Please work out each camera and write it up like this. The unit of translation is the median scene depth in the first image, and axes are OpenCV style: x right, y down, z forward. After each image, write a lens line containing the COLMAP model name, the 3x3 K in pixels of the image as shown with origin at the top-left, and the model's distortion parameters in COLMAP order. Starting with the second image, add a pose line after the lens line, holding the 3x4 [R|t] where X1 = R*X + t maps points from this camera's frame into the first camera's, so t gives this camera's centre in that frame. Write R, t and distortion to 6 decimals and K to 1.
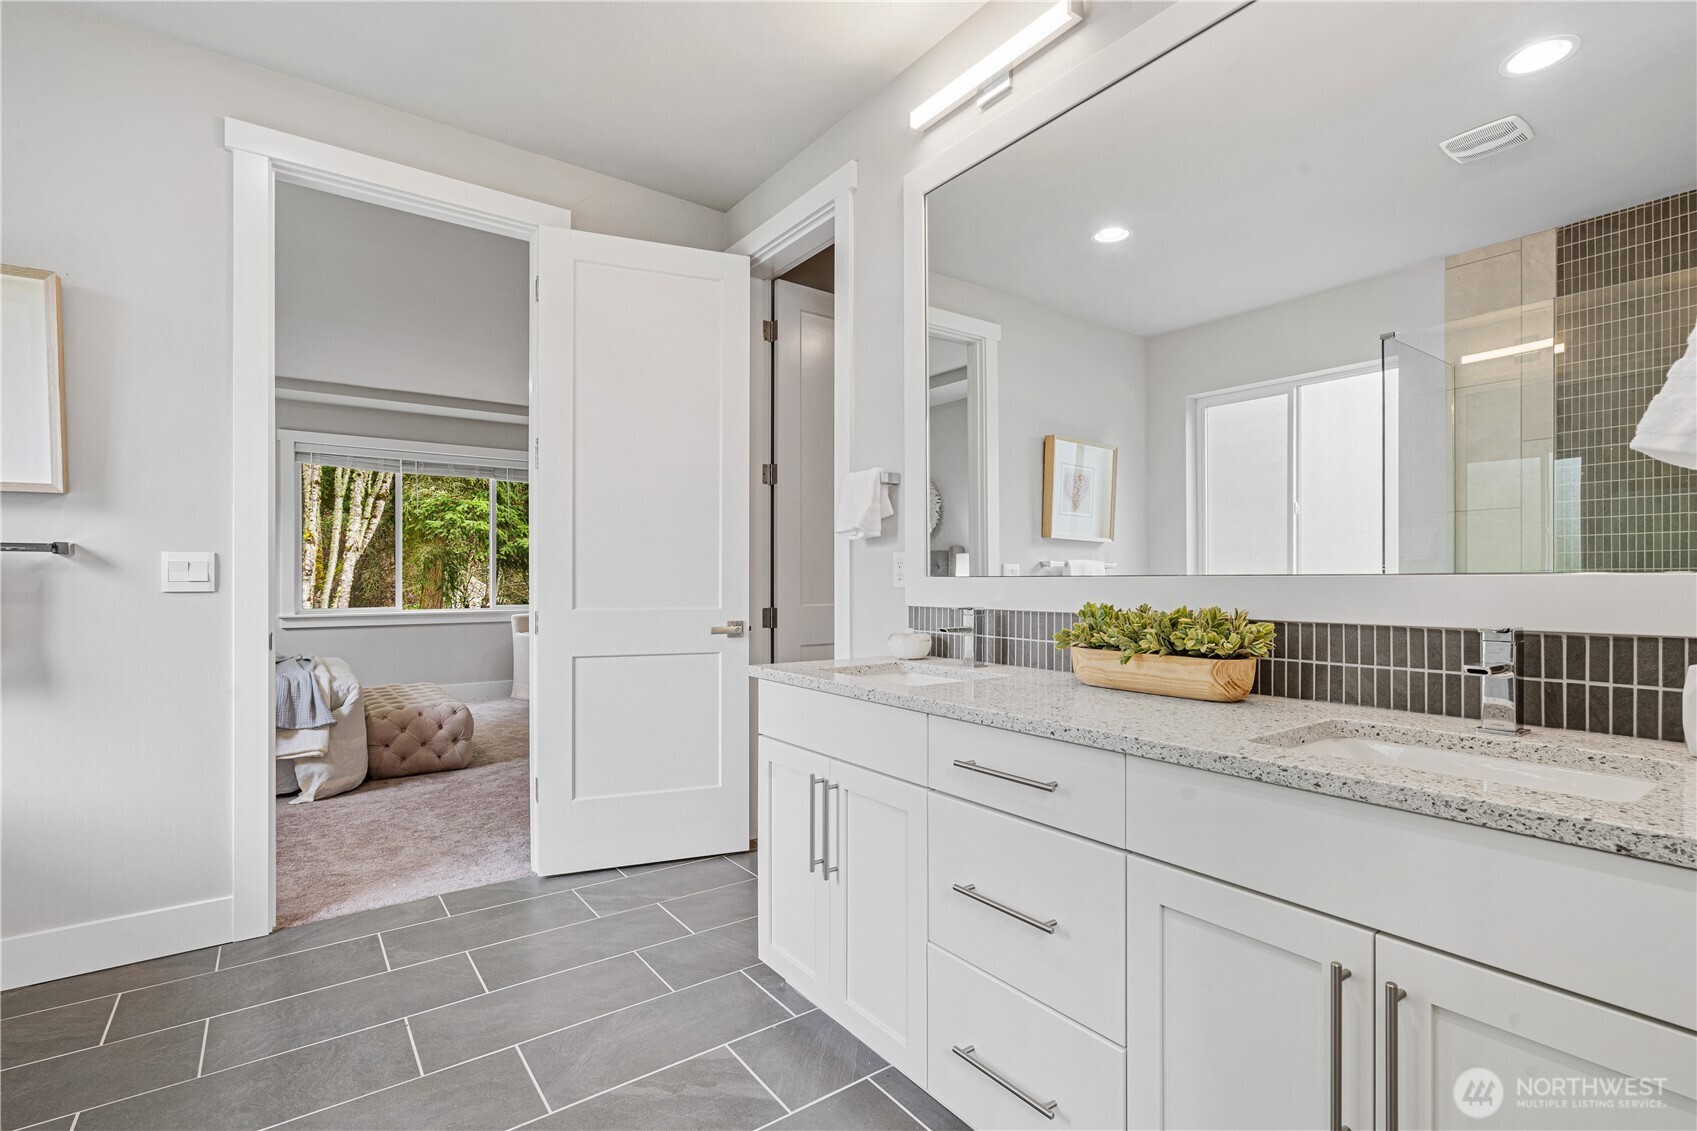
lens RADIAL K [[848.7, 0, 844.6], [0, 848.7, 572.8], [0, 0, 1]] dist [-0.004394, -0.000314]
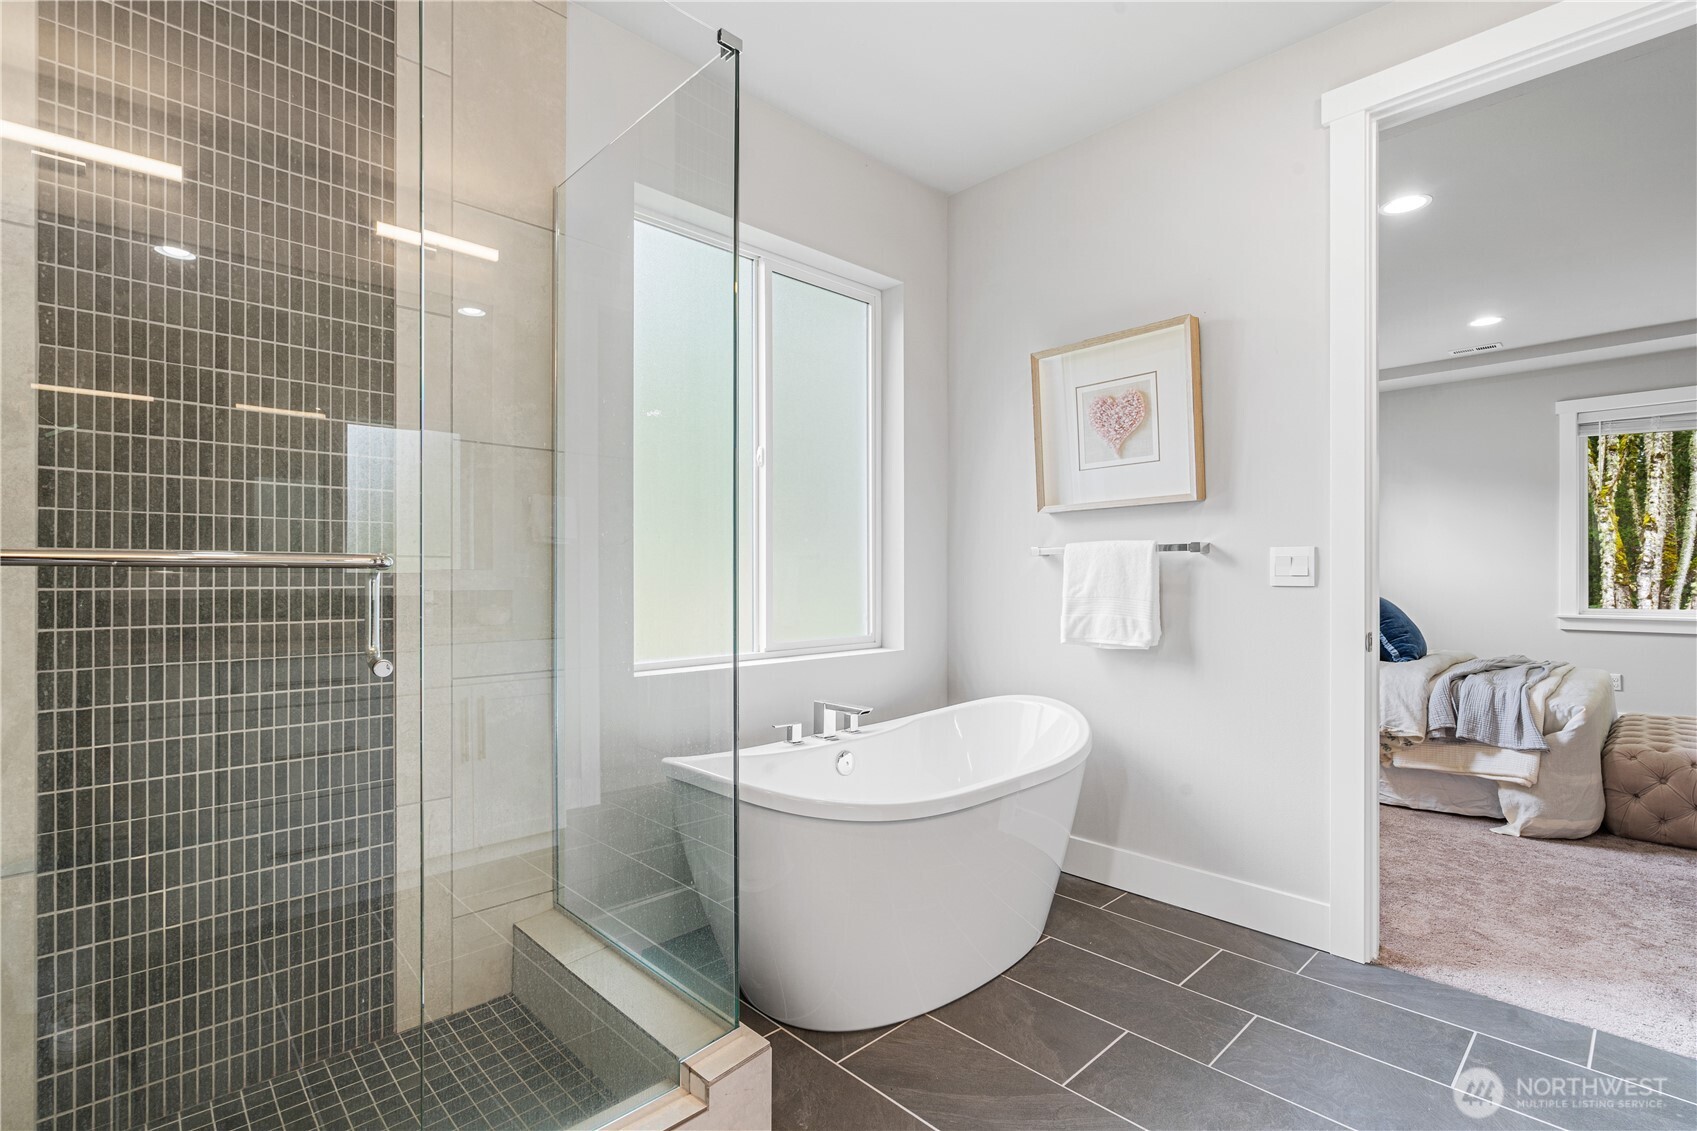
lens RADIAL K [[782.1, 0, 852.5], [0, 782.1, 577.1], [0, 0, 1]] dist [-0.007003, 0.001046]
pose [[0.127047, 0.003864, -0.991889, 0.055807], [0.008990, 0.999947, 0.005047, 0.001460], [0.991856, -0.009559, 0.127005, 0.246516]]
